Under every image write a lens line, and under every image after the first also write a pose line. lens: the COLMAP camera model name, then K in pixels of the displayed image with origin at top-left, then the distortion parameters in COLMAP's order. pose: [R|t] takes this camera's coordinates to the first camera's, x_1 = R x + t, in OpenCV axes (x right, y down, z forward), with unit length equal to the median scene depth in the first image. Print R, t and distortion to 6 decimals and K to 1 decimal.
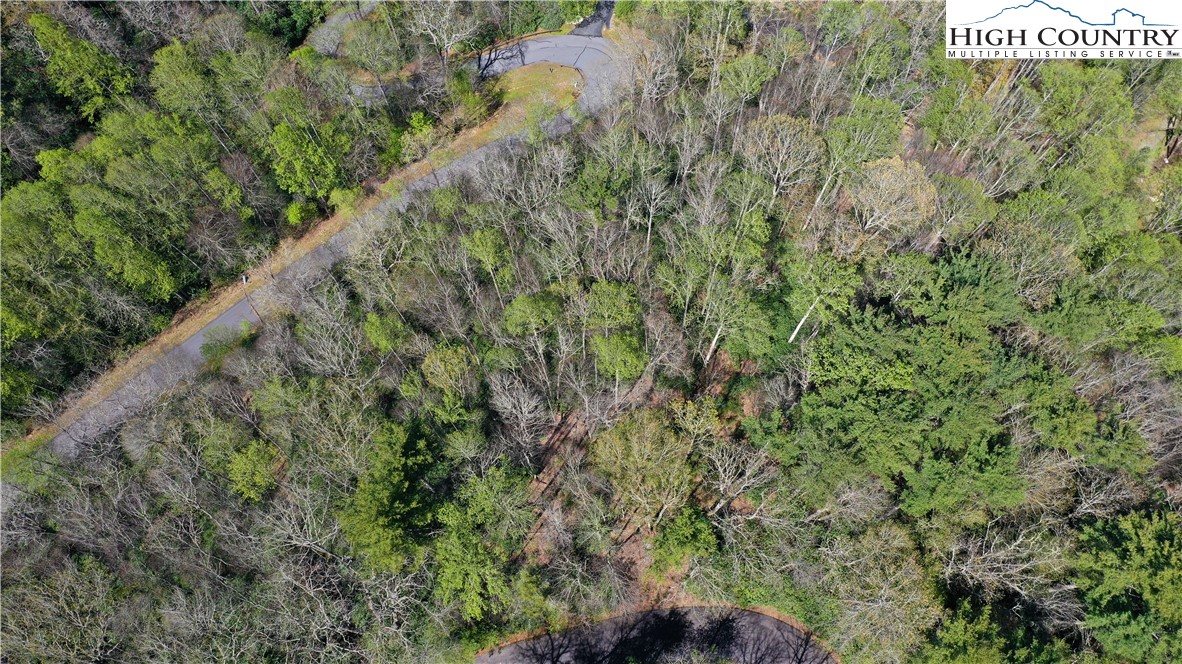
lens RADIAL K [[926.4, 0, 593.6], [0, 926.4, 343.6], [0, 0, 1]] dist [-0.004051, 0.007475]
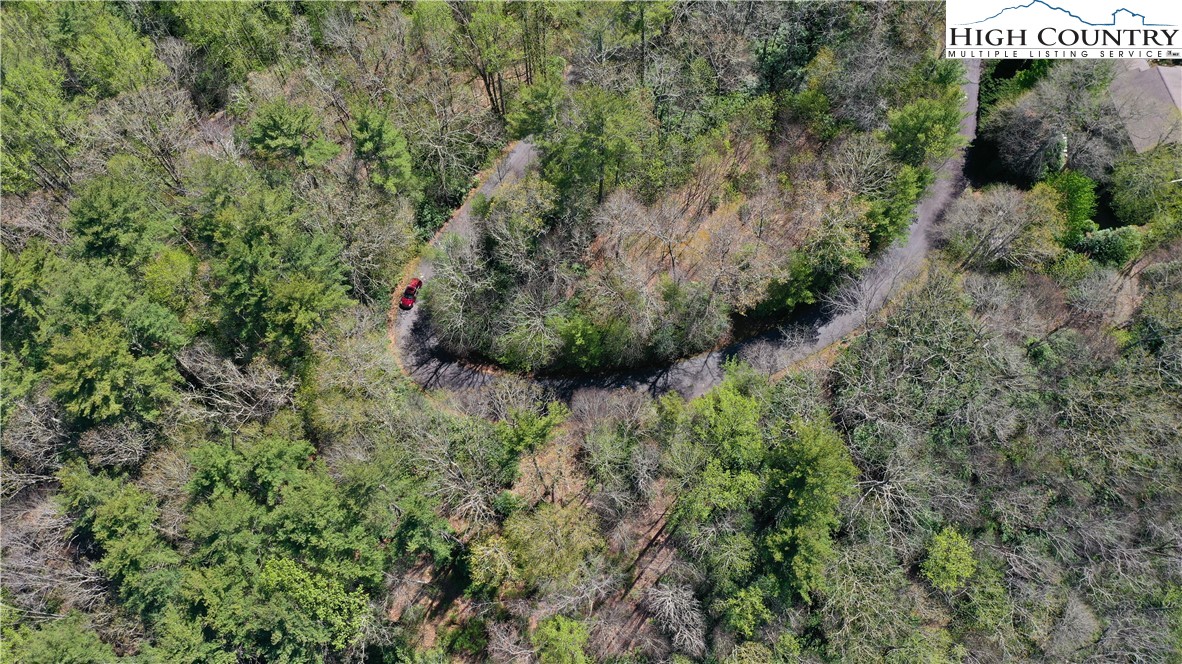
lens RADIAL K [[926.4, 0, 593.6], [0, 926.4, 343.6], [0, 0, 1]] dist [-0.004051, 0.007475]
pose [[-0.994610, -0.094956, 0.041650, -0.011455], [0.100891, -0.793585, 0.600037, -0.304412], [-0.023924, 0.601005, 0.798887, 0.084517]]
